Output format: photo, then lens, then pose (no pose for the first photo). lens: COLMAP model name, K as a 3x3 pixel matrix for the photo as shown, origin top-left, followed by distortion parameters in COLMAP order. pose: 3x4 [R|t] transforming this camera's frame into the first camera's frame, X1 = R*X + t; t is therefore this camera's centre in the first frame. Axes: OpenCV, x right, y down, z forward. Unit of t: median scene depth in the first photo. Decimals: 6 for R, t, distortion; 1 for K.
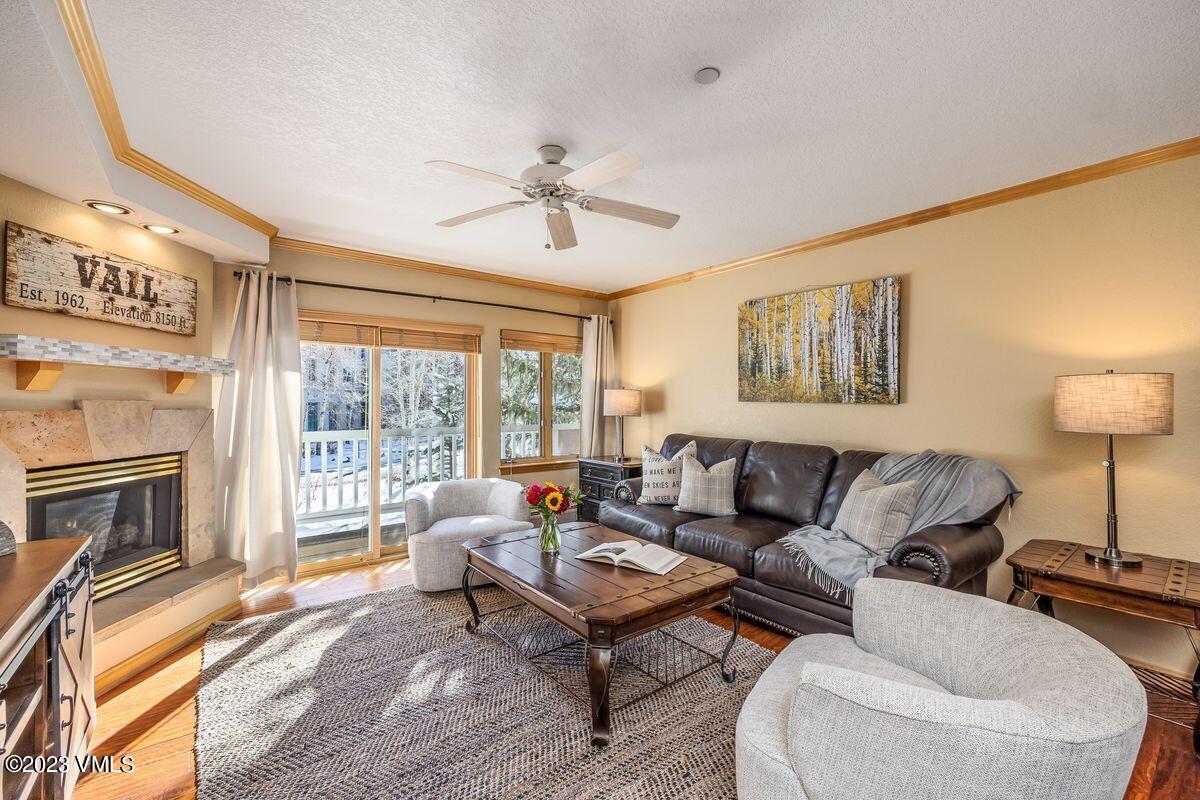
lens RADIAL K [[502.6, 0, 597.2], [0, 502.6, 400.2], [0, 0, 1]] dist [0.001844, -0.000084]
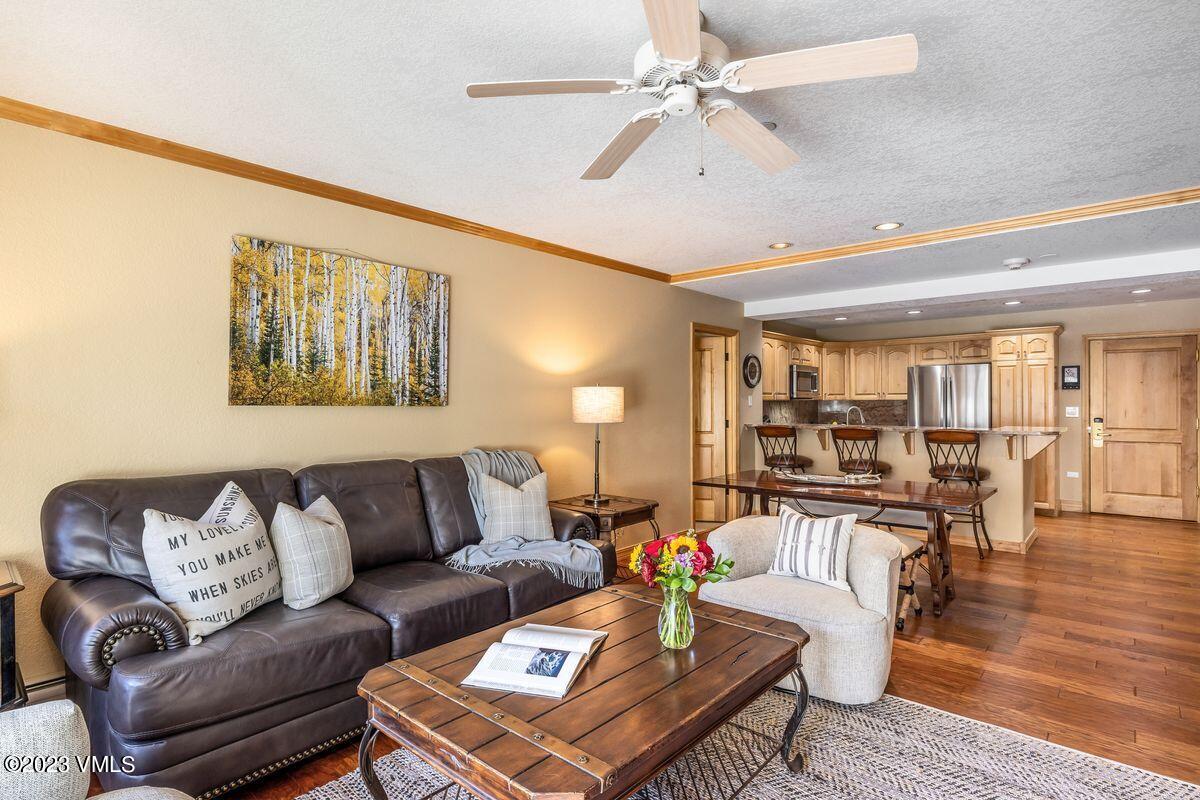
lens RADIAL K [[601.5, 0, 601.0], [0, 601.5, 401.4], [0, 0, 1]] dist [-0.003103, -0.000070]
pose [[-0.179500, -0.002512, 0.983755, -0.602851], [-0.001012, 0.999997, 0.002369, -0.005343], [-0.983757, -0.000570, -0.179502, 0.905547]]
